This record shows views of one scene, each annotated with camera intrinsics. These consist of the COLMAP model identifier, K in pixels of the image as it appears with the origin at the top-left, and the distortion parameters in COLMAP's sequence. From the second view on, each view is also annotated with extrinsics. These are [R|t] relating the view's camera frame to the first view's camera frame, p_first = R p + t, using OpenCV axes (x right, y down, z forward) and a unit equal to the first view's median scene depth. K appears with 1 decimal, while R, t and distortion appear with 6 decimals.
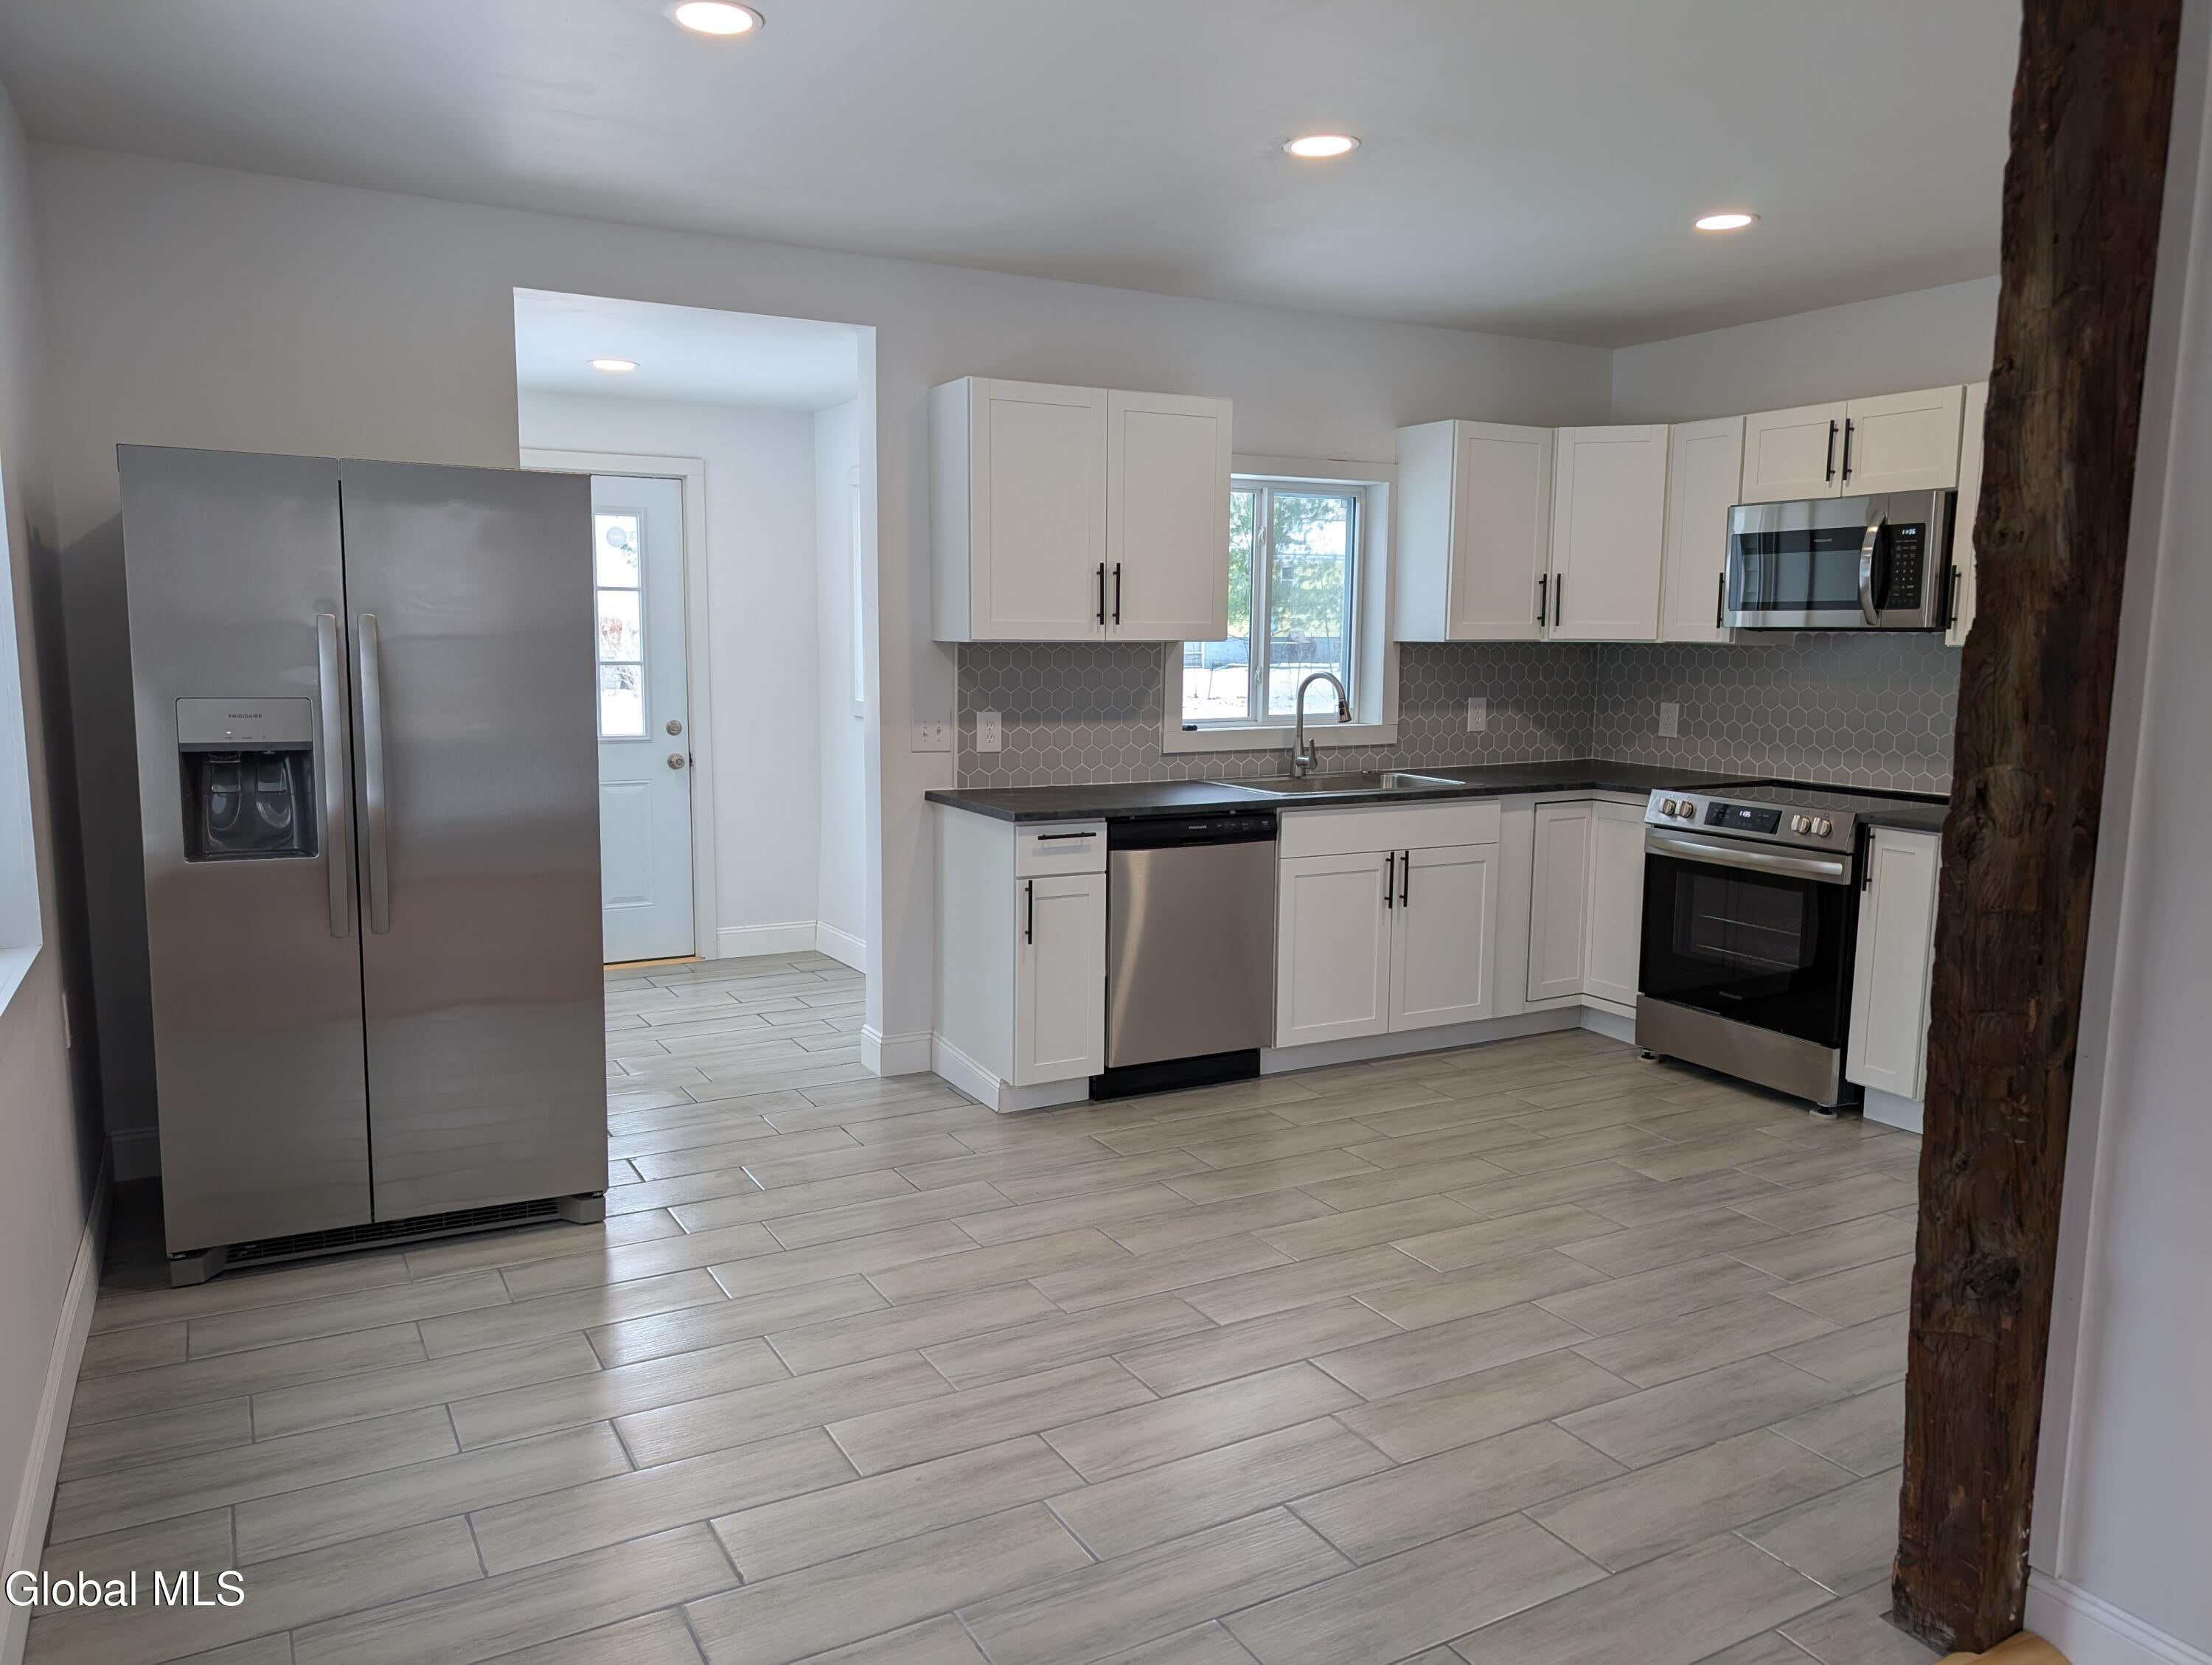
lens RADIAL K [[1546.6, 0, 1106.0], [0, 1546.6, 832.5], [0, 0, 1]] dist [0.042060, -0.000749]
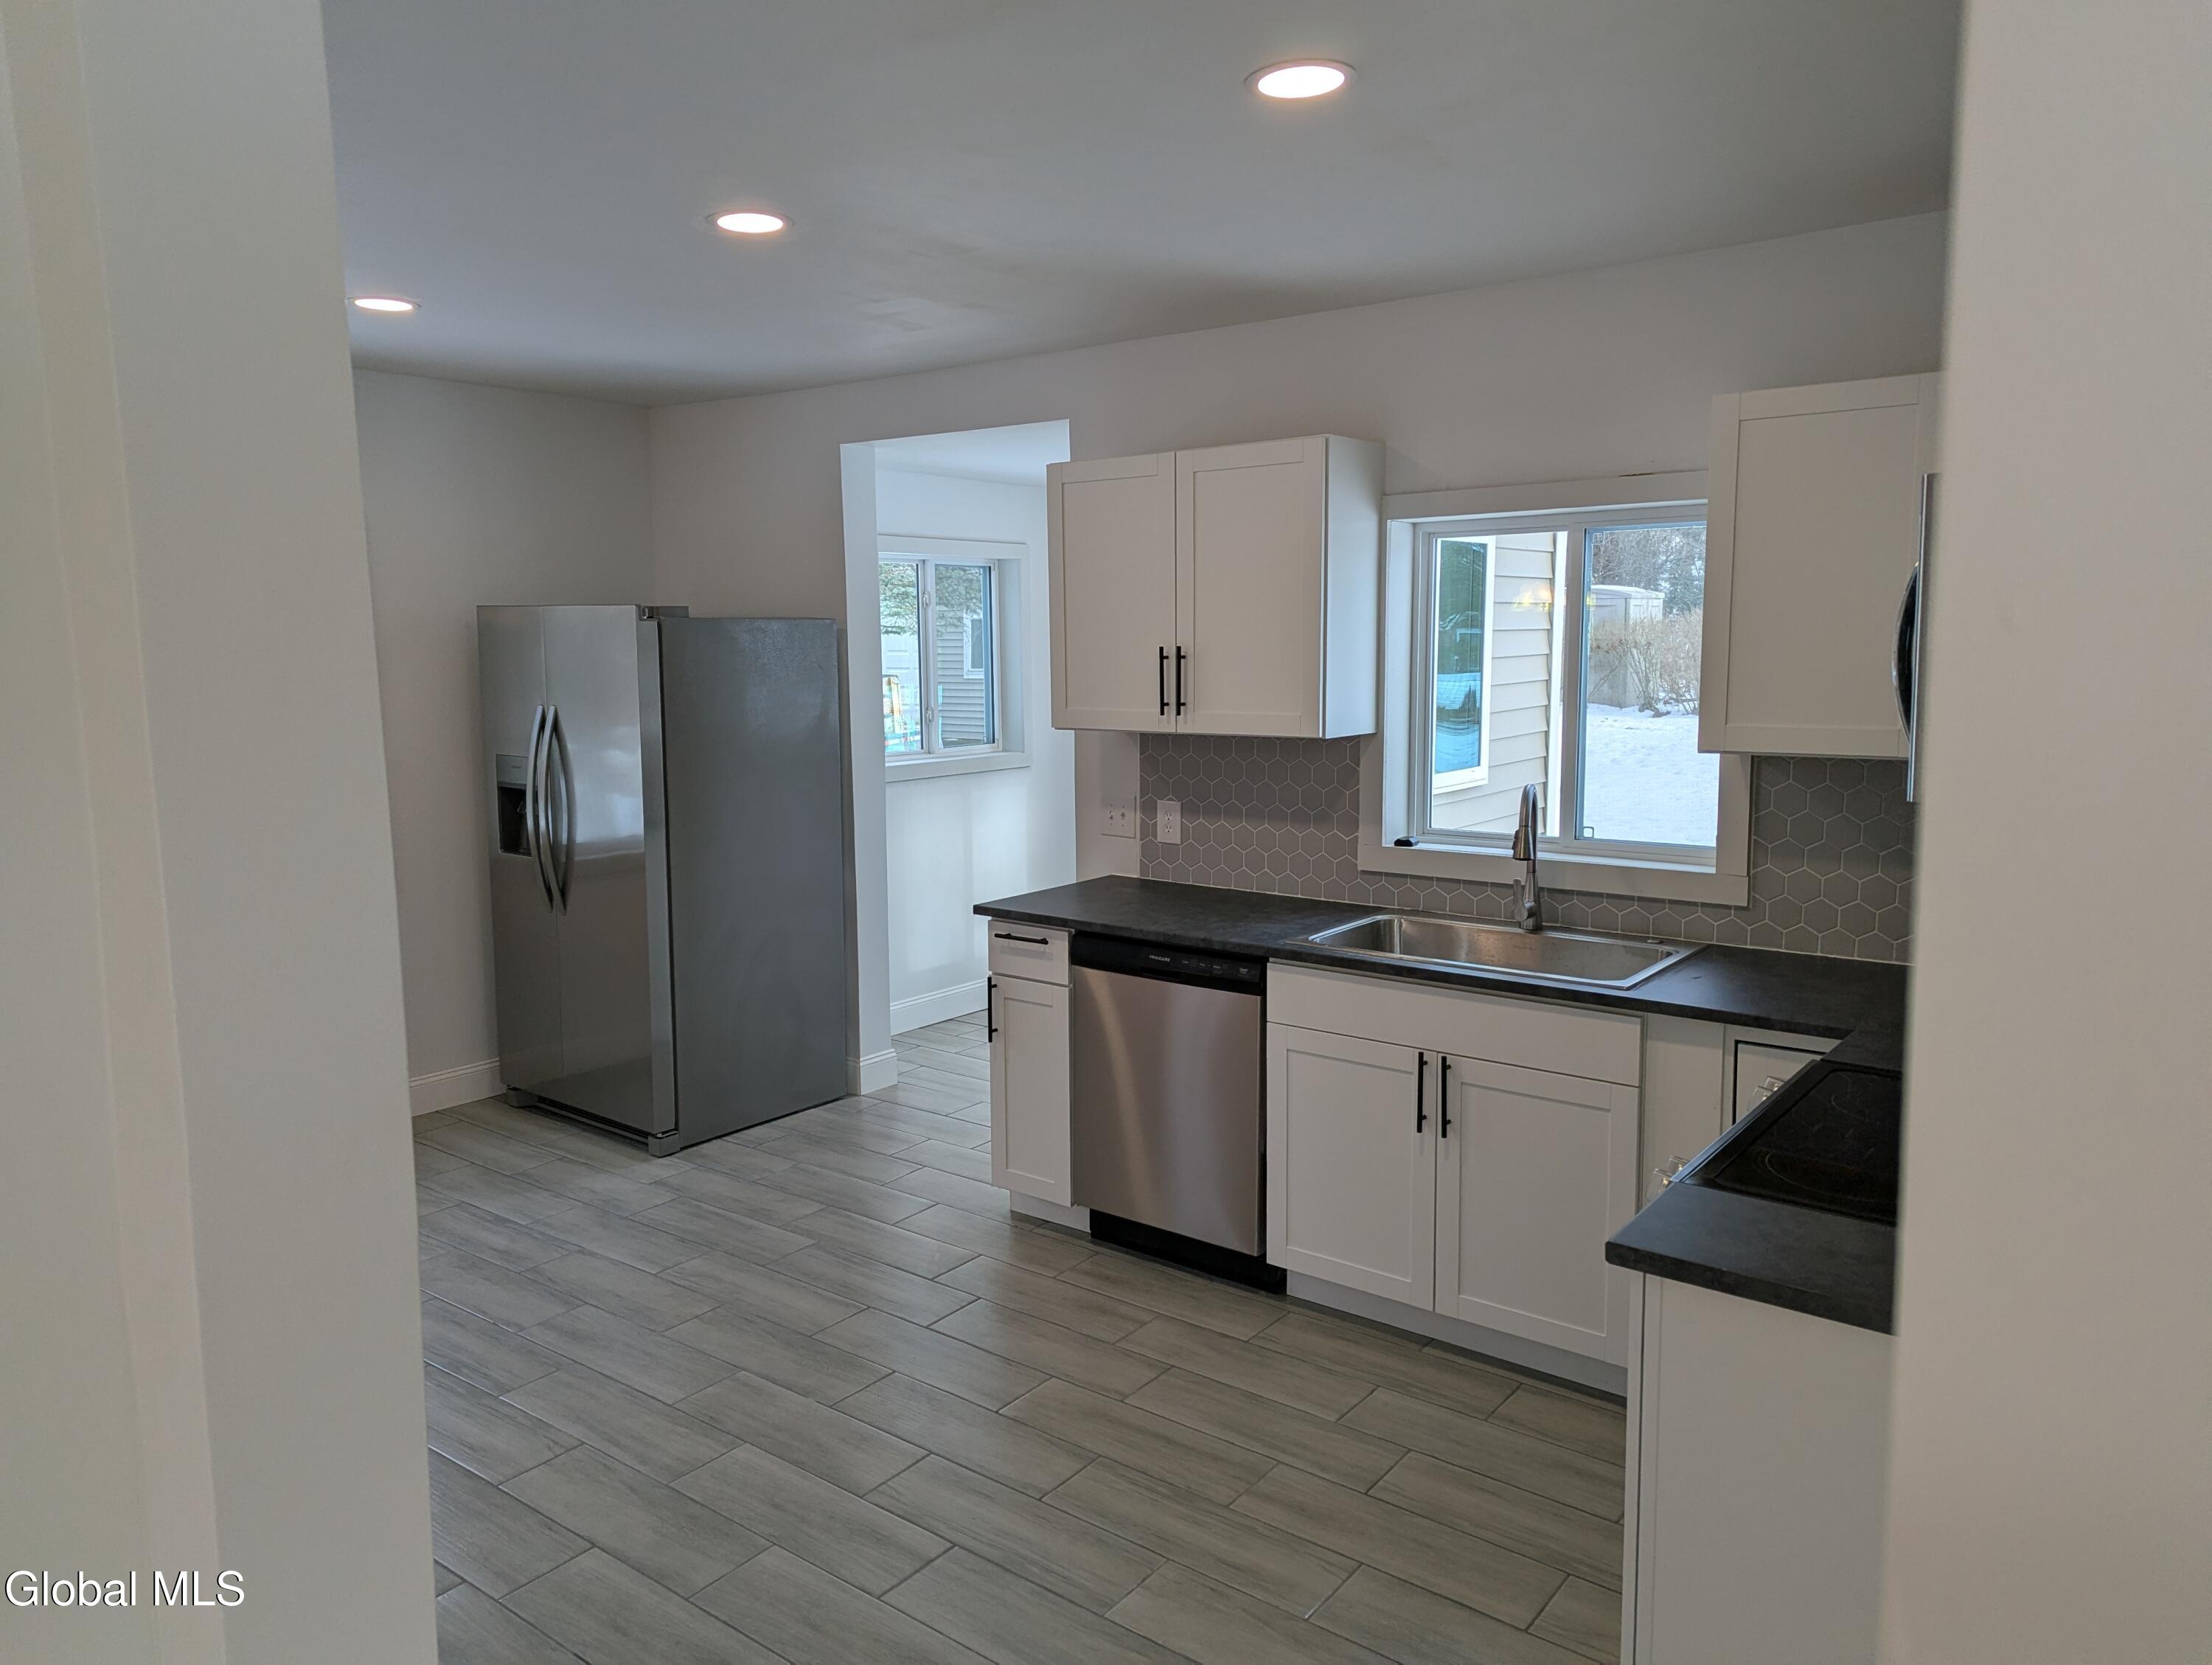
lens RADIAL K [[1548.4, 0, 1106.0], [0, 1548.4, 832.5], [0, 0, 1]] dist [0.076500, 0.000177]
pose [[0.392568, 0.108223, -0.913333, 0.785240], [-0.102922, 0.991985, 0.073305, -0.126625], [0.913946, 0.065225, 0.400560, 0.606551]]
